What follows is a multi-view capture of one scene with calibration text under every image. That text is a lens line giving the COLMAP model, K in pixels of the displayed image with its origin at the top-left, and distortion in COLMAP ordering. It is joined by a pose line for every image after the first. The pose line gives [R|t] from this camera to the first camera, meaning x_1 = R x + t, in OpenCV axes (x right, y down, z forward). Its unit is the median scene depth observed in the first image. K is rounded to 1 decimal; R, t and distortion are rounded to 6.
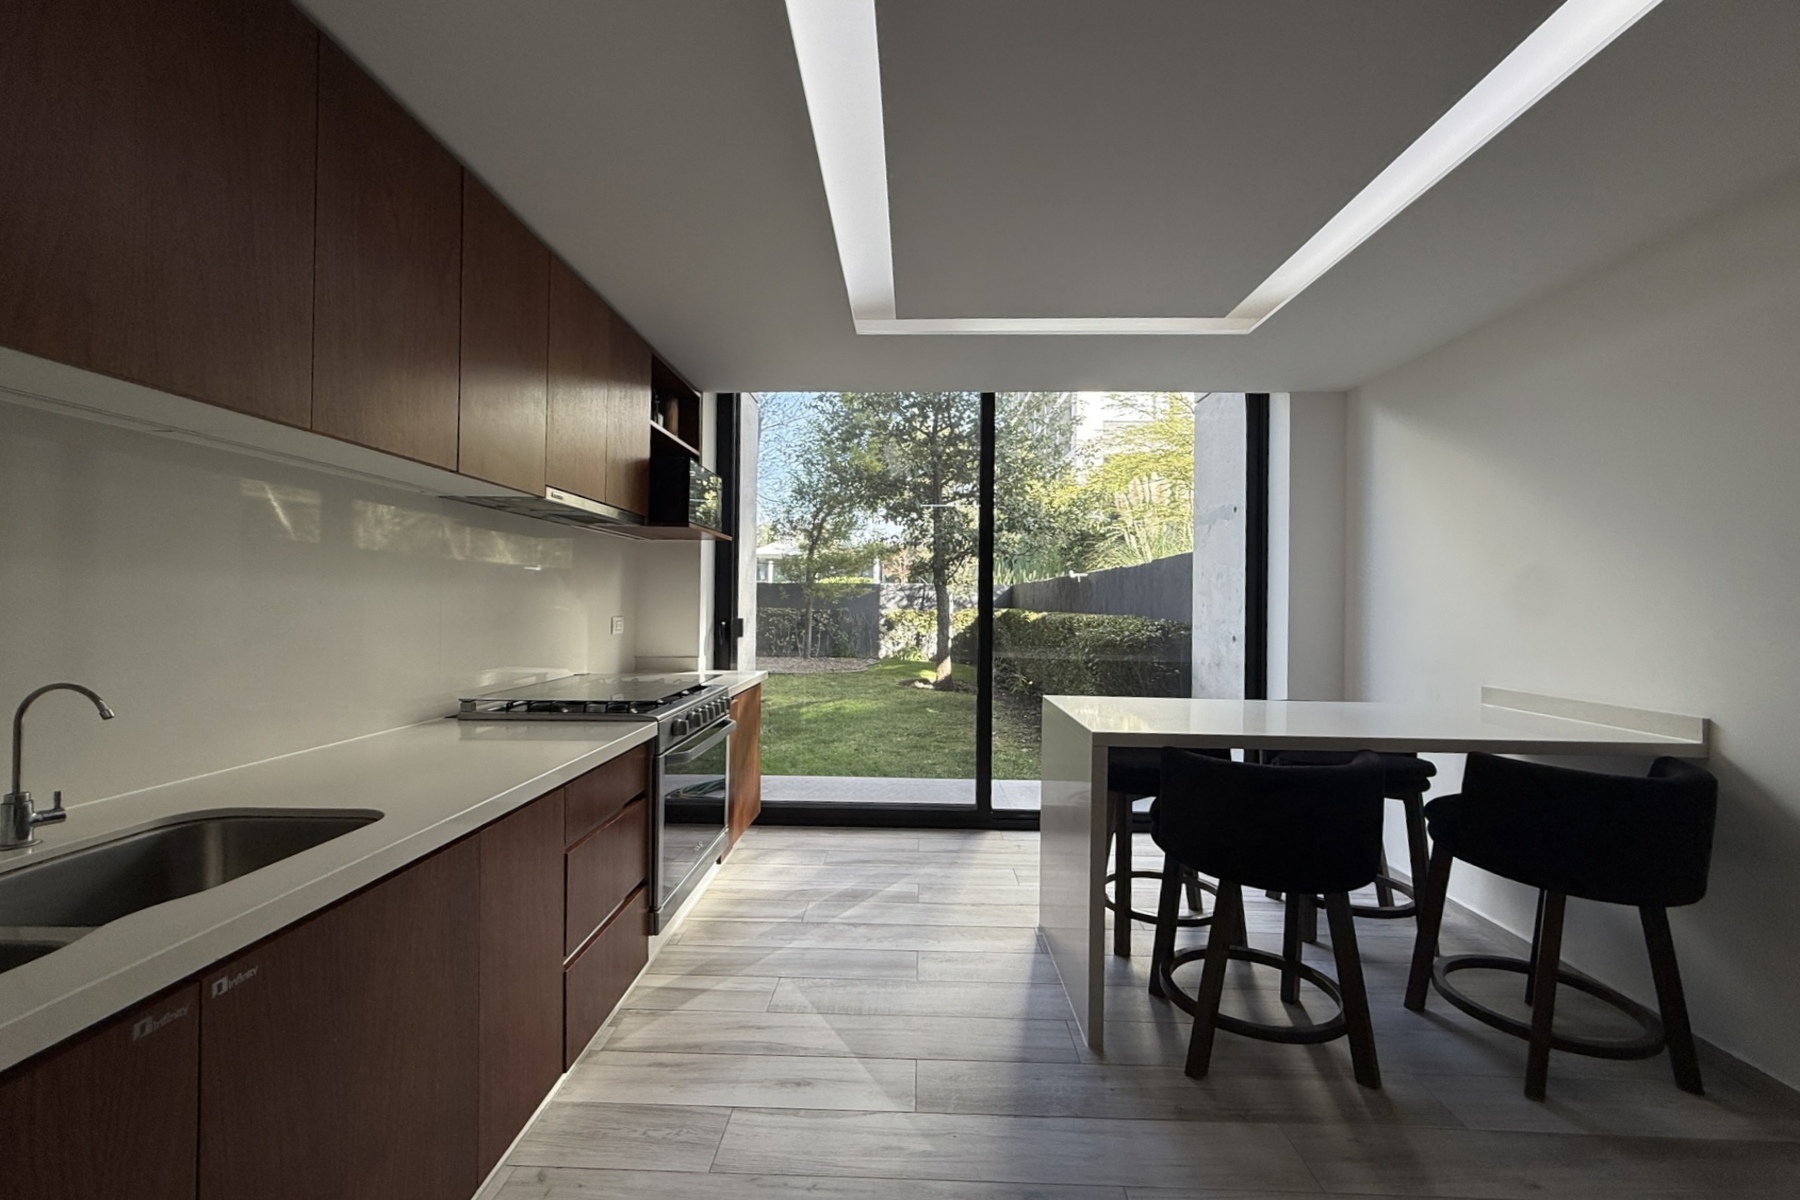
lens RADIAL K [[733.1, 0, 900.0], [0, 733.1, 600.0], [0, 0, 1]] dist [-0.001802, -0.000039]
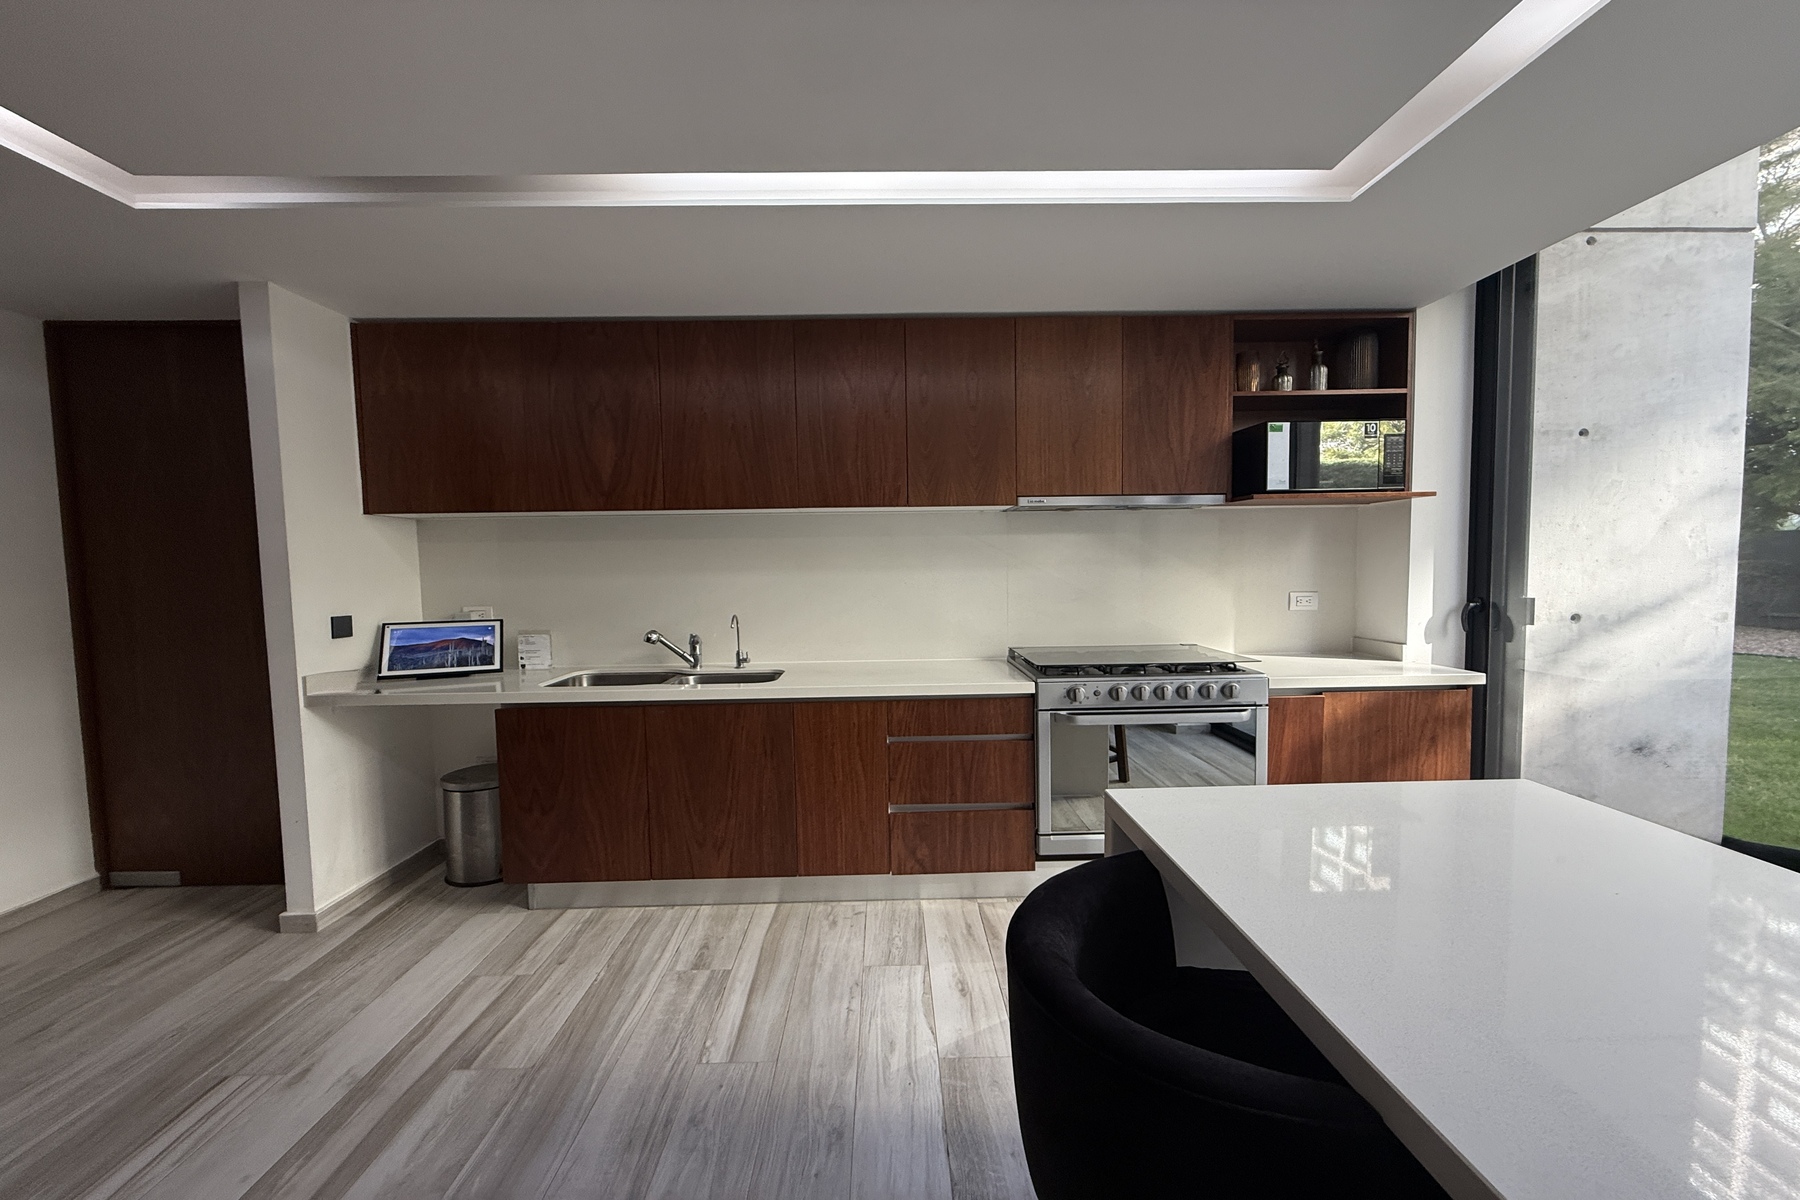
lens RADIAL K [[710.4, 0, 900.0], [0, 710.4, 600.0], [0, 0, 1]] dist [0.001079, 0.000022]
pose [[0.043110, 0.030807, -0.998595, 1.043257], [0.007713, 0.999484, 0.031167, 0.001340], [0.999041, -0.009046, 0.042850, 0.918869]]
